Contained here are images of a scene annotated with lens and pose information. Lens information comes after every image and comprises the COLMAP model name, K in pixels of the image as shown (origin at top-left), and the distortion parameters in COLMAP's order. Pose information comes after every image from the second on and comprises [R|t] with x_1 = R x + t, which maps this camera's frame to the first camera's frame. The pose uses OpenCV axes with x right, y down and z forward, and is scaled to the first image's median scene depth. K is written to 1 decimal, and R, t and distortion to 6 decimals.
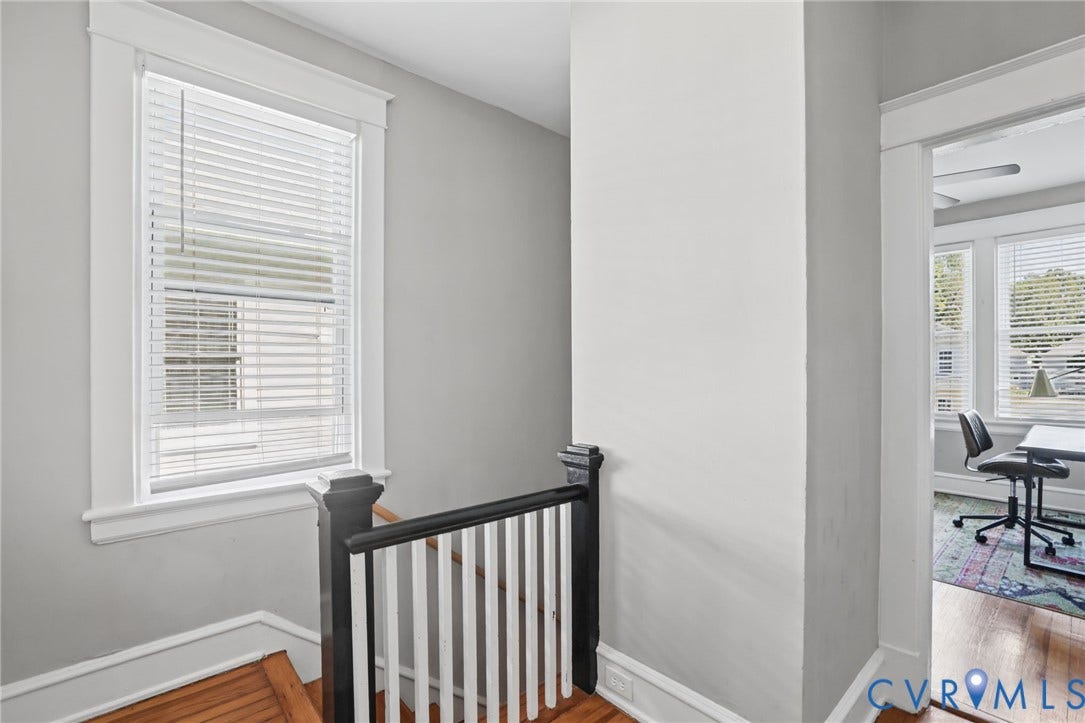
lens RADIAL K [[504.4, 0, 549.9], [0, 504.4, 371.0], [0, 0, 1]] dist [-0.043657, 0.020649]
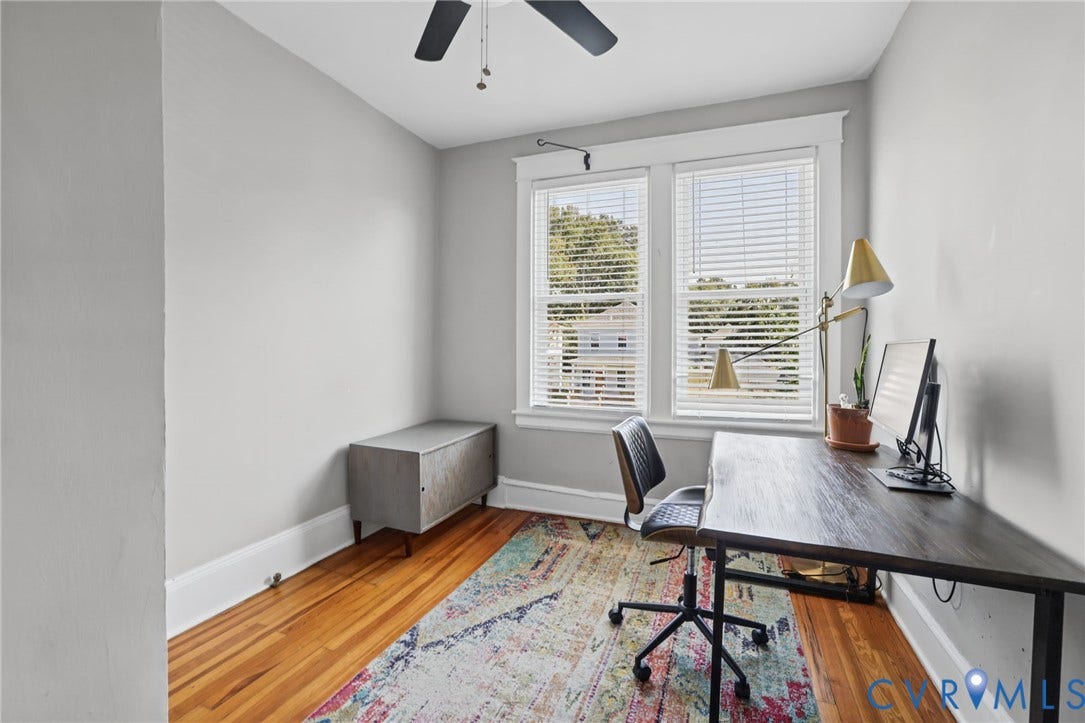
lens RADIAL K [[487.7, 0, 542.4], [0, 487.7, 354.1], [0, 0, 1]] dist [-0.030481, 0.000732]
pose [[0.897433, -0.001004, 0.441150, 0.505031], [-0.002572, 0.999969, 0.007508, -0.000089], [-0.441144, -0.007872, 0.897402, 0.538850]]
